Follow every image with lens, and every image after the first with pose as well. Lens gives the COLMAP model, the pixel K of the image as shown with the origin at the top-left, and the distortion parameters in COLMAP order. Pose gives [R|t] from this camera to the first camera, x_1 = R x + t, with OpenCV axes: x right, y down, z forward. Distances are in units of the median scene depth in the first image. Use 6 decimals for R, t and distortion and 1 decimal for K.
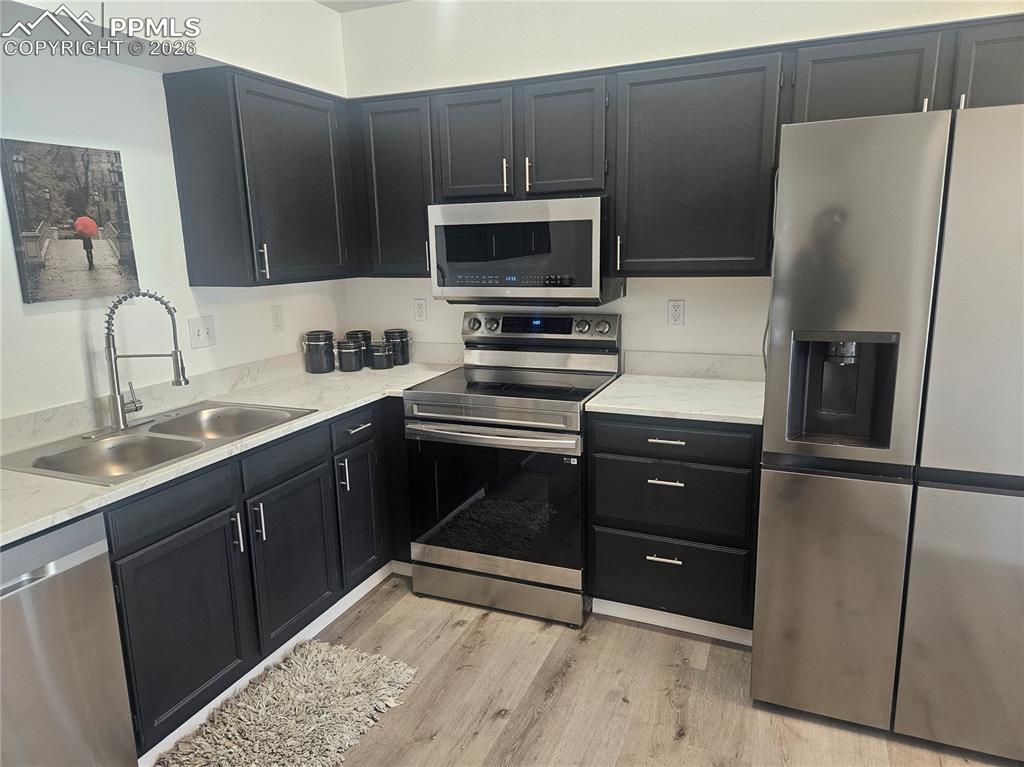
lens RADIAL K [[682.3, 0, 522.2], [0, 682.3, 380.4], [0, 0, 1]] dist [0.059944, -0.043382]
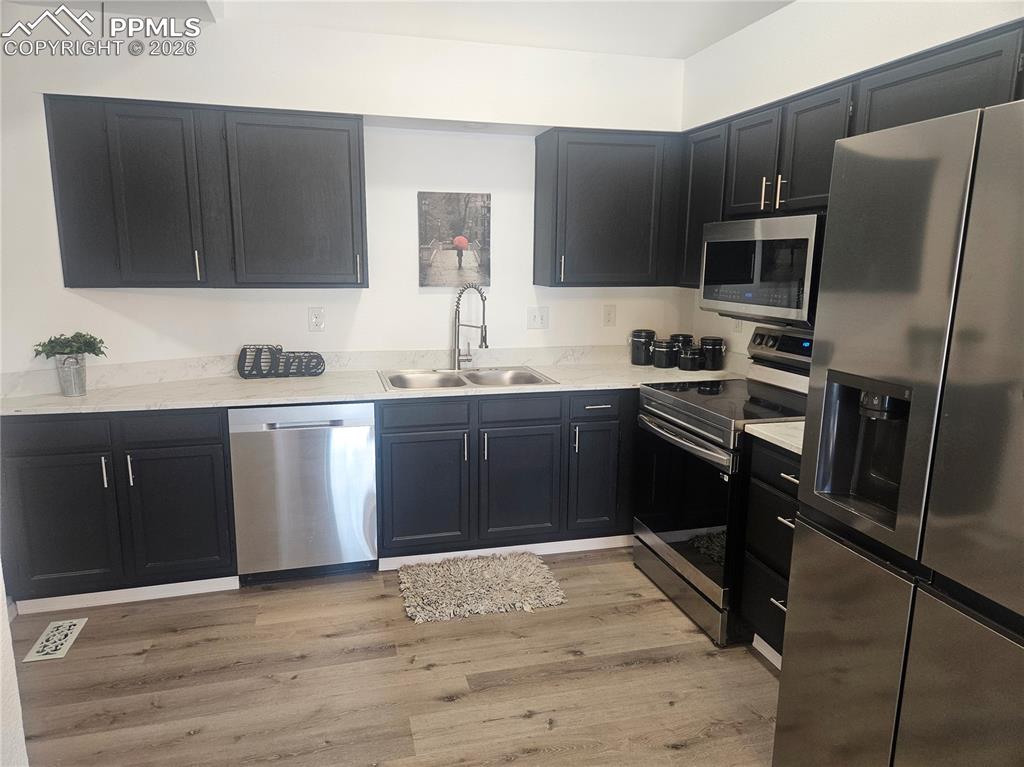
lens RADIAL K [[682.3, 0, 498.1], [0, 682.3, 383.8], [0, 0, 1]] dist [0.059944, -0.043382]
pose [[0.611403, 0.173797, -0.771998, 0.662969], [-0.180816, 0.980457, 0.077526, -0.037220], [0.770385, 0.092190, 0.630879, 0.094750]]
